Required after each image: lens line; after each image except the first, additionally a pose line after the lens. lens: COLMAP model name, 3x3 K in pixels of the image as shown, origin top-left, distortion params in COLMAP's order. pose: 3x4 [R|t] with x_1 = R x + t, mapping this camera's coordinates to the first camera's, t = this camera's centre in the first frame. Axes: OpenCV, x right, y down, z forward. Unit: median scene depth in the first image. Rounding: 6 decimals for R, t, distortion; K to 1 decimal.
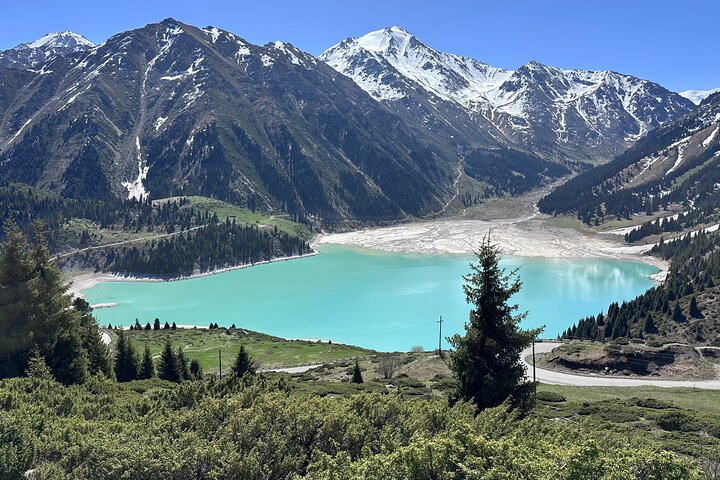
lens RADIAL K [[493.3, 0, 355.1], [0, 493.3, 211.2], [0, 0, 1]] dist [0.098082, -0.130771]
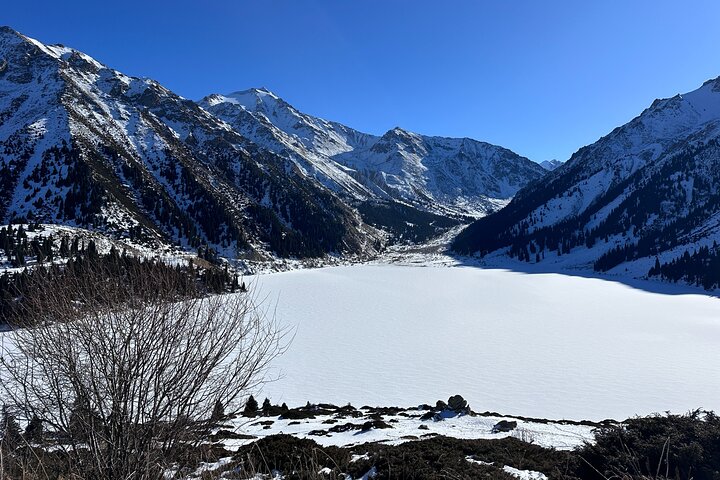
lens RADIAL K [[493.3, 0, 355.1], [0, 493.3, 211.2], [0, 0, 1]] dist [0.098082, -0.130771]
pose [[0.957661, 0.007037, 0.287814, -0.071775], [0.033105, 0.990378, -0.134368, 0.032769], [-0.285990, 0.138207, 0.948213, 0.141932]]
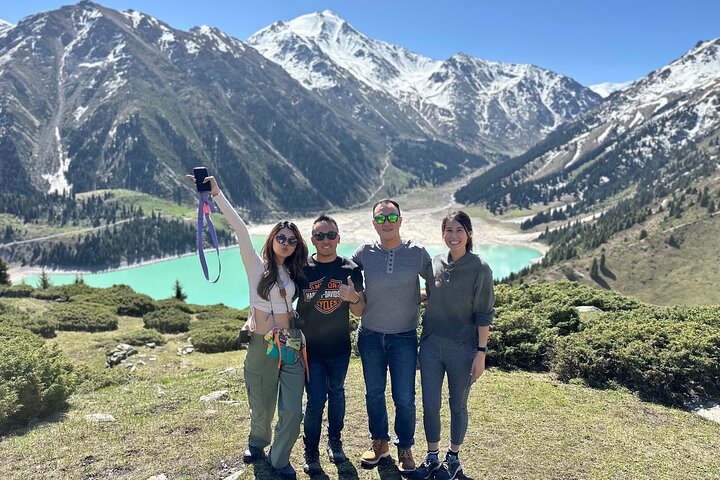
lens RADIAL K [[496.5, 0, 346.8], [0, 496.5, 232.5], [0, 0, 1]] dist [0.058227, -0.060730]
pose [[0.993787, -0.011526, 0.110704, 0.013325], [0.003928, 0.997636, 0.068611, -0.006307], [-0.111233, -0.067750, 0.991482, -0.038767]]
